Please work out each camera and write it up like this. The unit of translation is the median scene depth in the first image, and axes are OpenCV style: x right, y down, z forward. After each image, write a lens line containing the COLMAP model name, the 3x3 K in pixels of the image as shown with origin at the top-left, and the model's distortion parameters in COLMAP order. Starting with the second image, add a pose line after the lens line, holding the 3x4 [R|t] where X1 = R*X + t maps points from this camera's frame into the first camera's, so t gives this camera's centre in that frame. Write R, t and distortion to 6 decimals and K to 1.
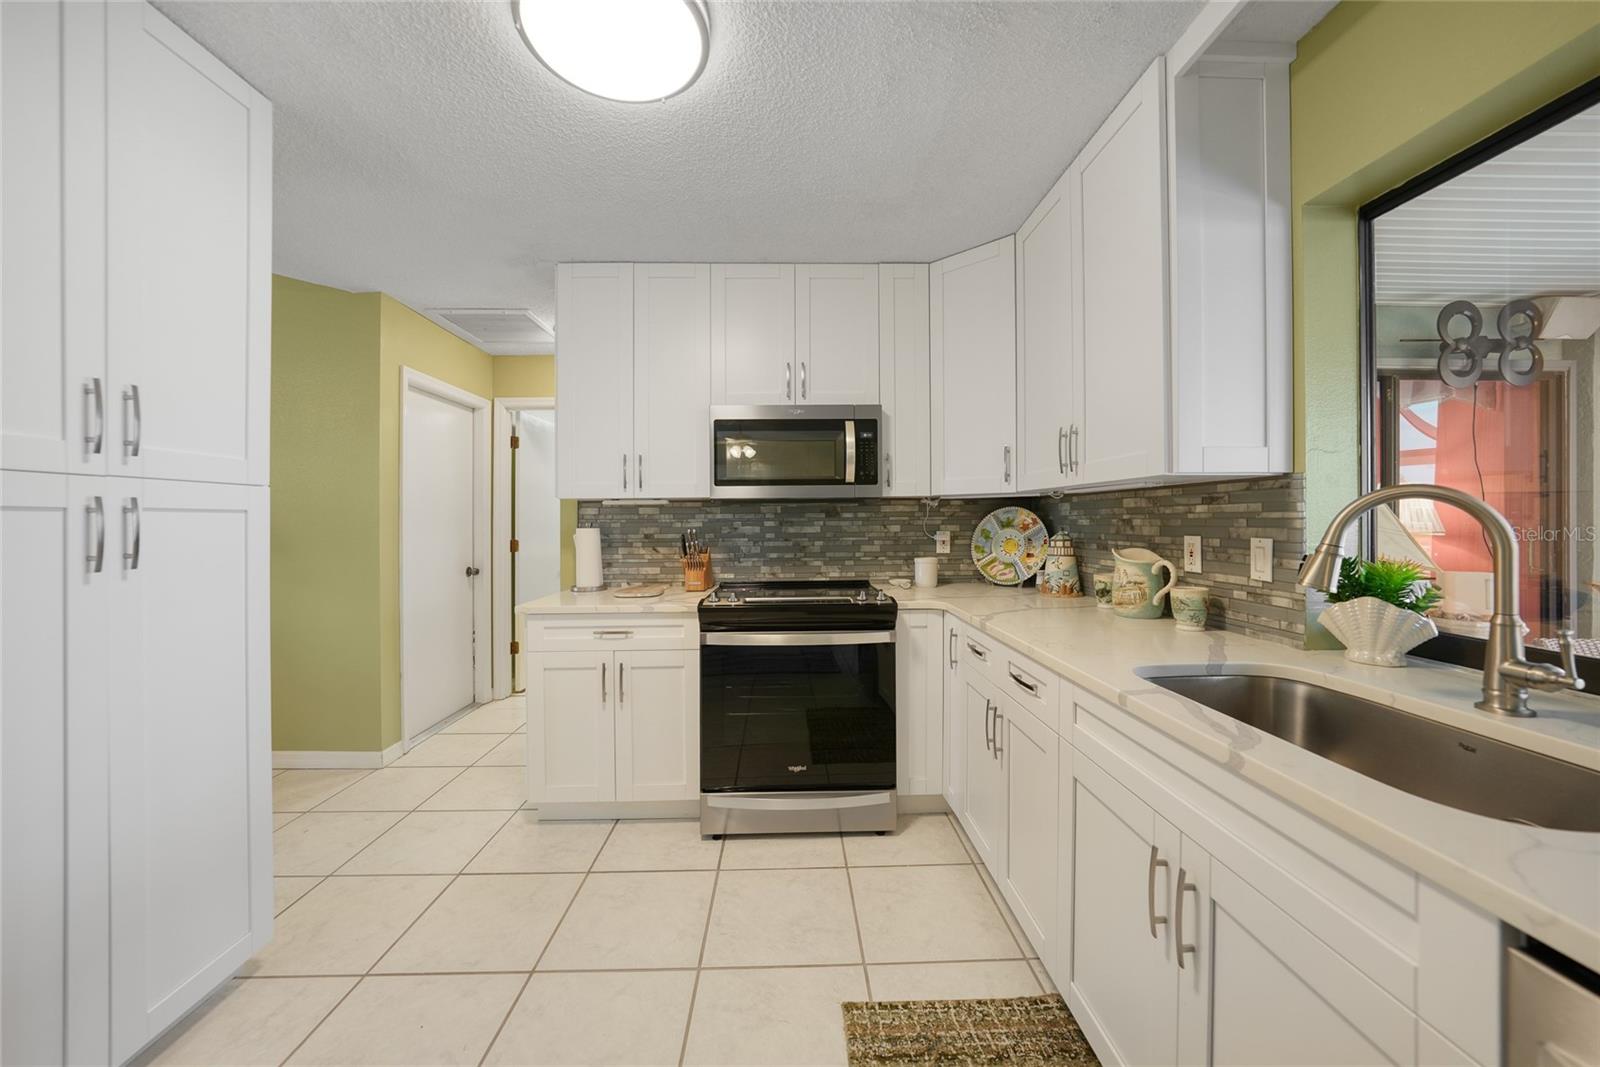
lens RADIAL K [[572.4, 0, 801.8], [0, 572.4, 523.5], [0, 0, 1]] dist [-0.015169, 0.000176]
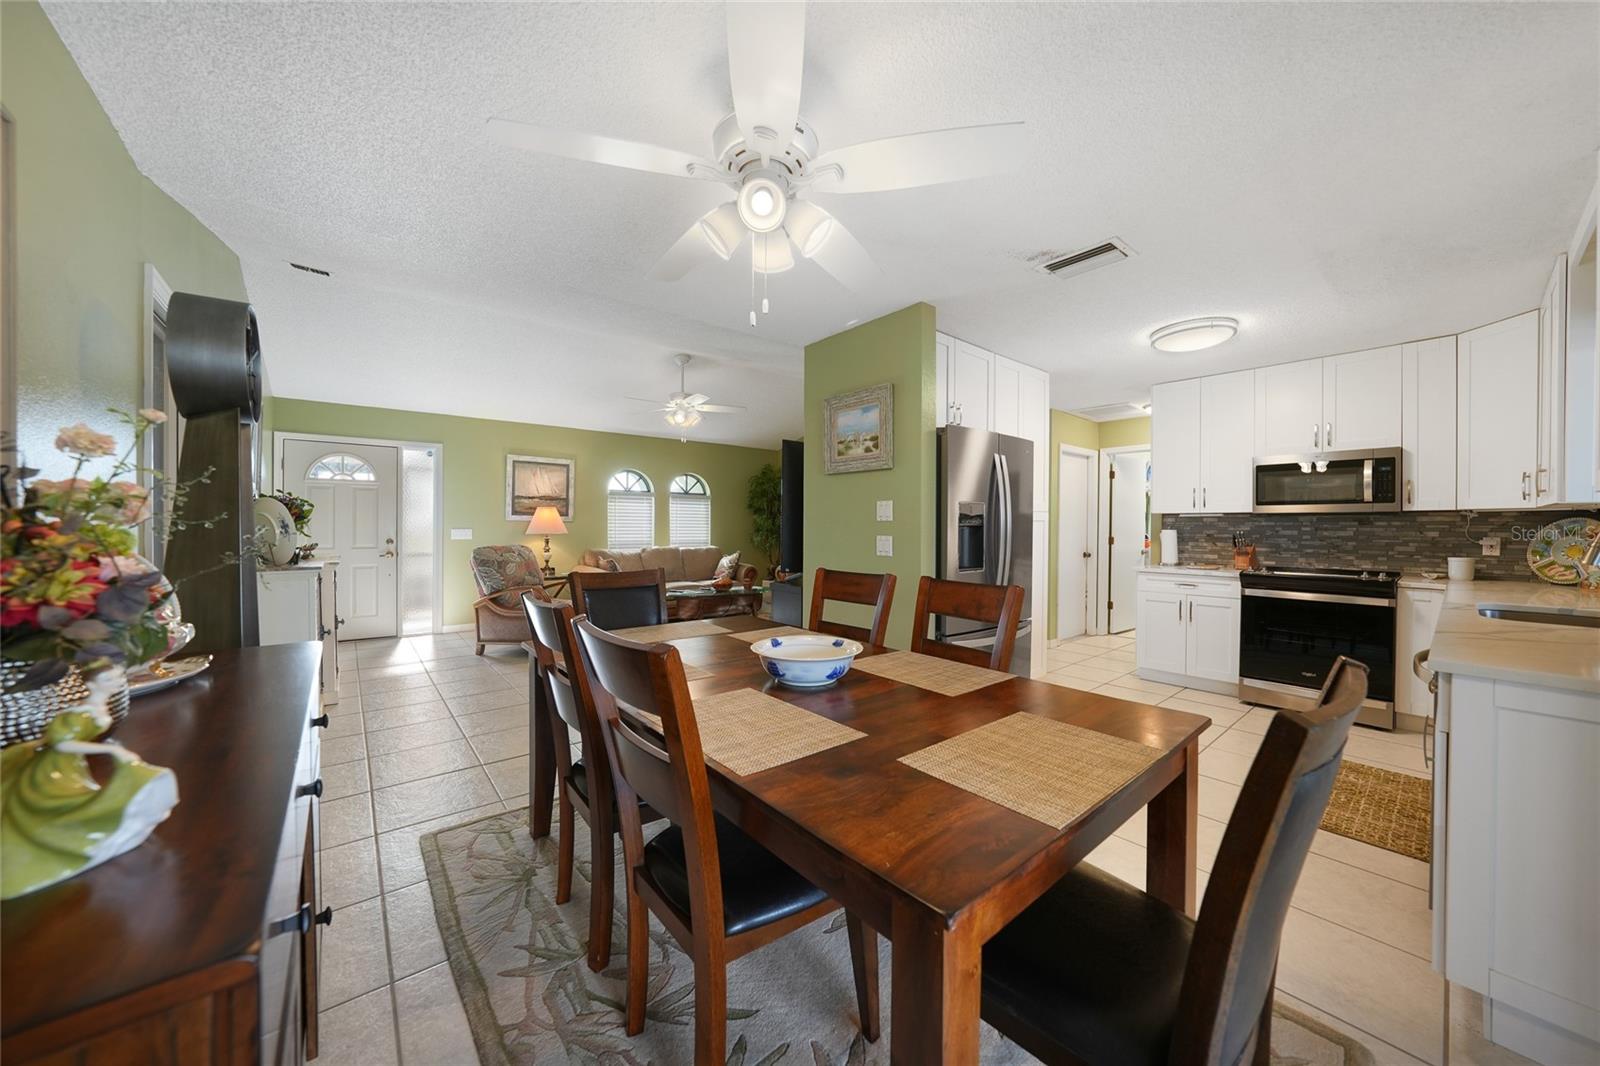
lens RADIAL K [[560.4, 0, 800.4], [0, 560.4, 529.0], [0, 0, 1]] dist [-0.028842, 0.005945]
pose [[0.614409, 0.015985, -0.788825, 0.284690], [-0.011759, 0.999869, 0.011103, -0.000145], [0.788900, 0.002454, 0.614517, -0.986026]]
